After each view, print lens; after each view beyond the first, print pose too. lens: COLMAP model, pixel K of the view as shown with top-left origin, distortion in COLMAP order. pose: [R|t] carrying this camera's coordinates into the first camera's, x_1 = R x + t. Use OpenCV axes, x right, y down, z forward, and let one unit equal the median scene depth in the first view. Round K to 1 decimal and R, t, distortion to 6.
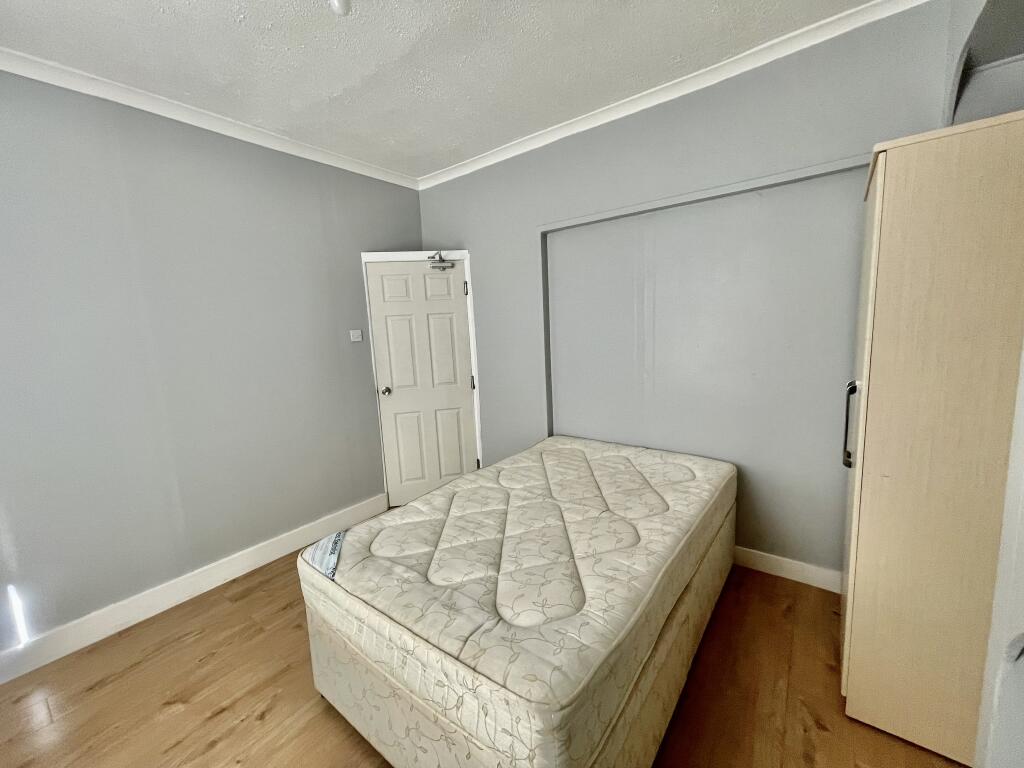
lens RADIAL K [[409.6, 0, 512.0], [0, 409.6, 384.0], [0, 0, 1]] dist [0.000494, 0.000491]
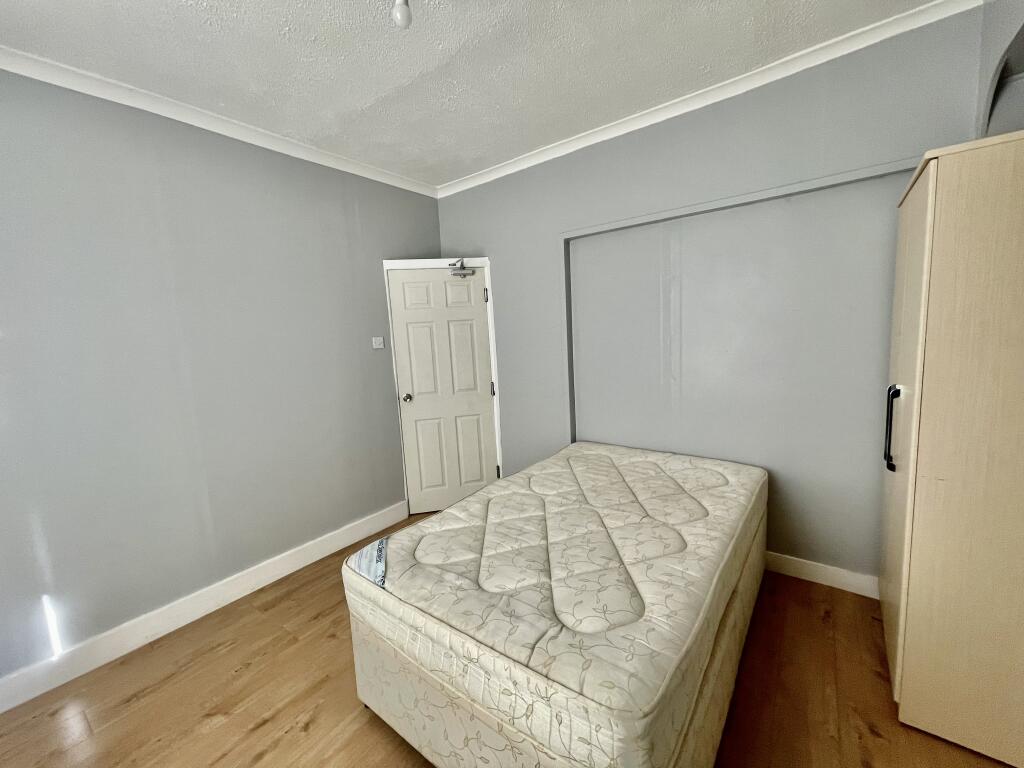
lens RADIAL K [[409.6, 0, 512.0], [0, 409.6, 384.0], [0, 0, 1]] dist [0.000494, 0.000491]
pose [[0.999978, -0.005402, 0.003748, -0.107702], [0.005461, 0.999857, -0.015998, 0.001397], [-0.003661, 0.016018, 0.999865, -0.002197]]
